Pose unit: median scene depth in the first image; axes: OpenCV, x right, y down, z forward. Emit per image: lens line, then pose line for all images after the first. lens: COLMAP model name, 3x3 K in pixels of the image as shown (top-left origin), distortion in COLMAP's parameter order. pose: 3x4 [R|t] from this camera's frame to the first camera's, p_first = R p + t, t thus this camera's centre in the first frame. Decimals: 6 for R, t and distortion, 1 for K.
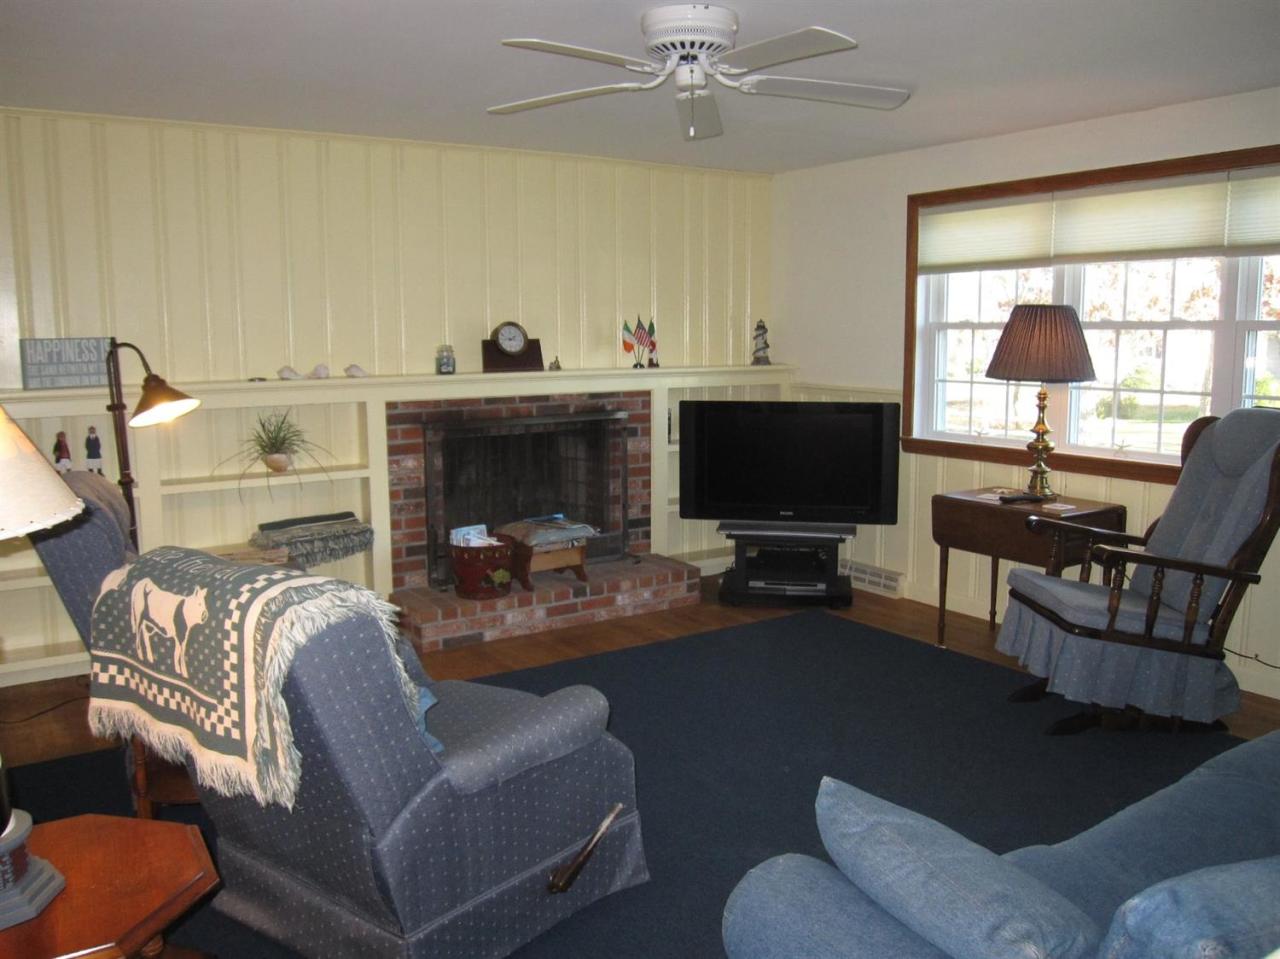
lens RADIAL K [[1050.9, 0, 640.0], [0, 1050.9, 479.5], [0, 0, 1]] dist [-0.092715, 0.042768]
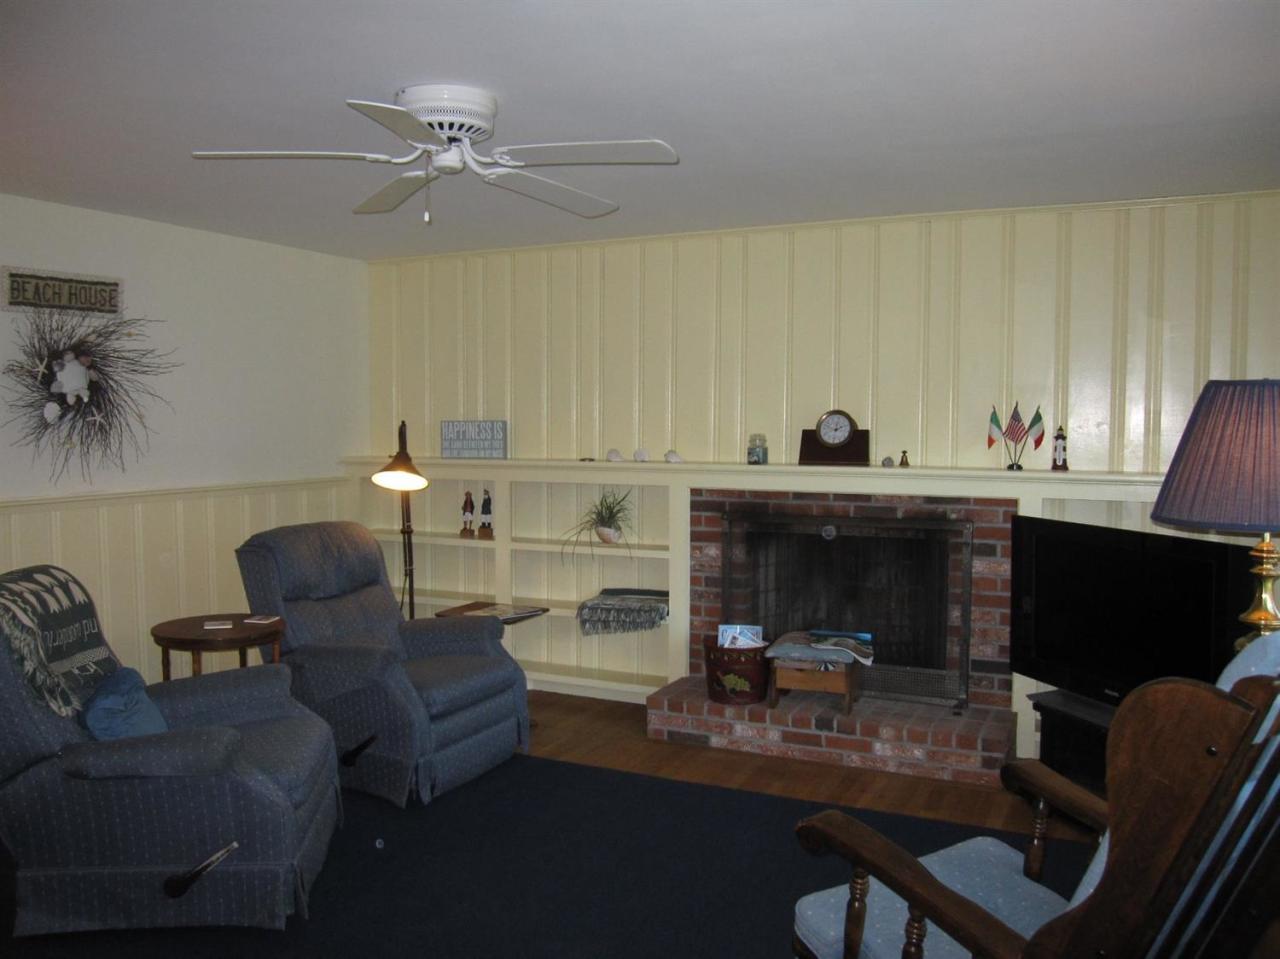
lens RADIAL K [[1050.9, 0, 640.0], [0, 1050.9, 479.5], [0, 0, 1]] dist [-0.092715, 0.042768]
pose [[0.508504, 0.056469, -0.859206, 0.598885], [-0.125056, 0.992111, -0.008808, -0.066036], [0.851930, 0.111928, 0.511554, 0.424154]]
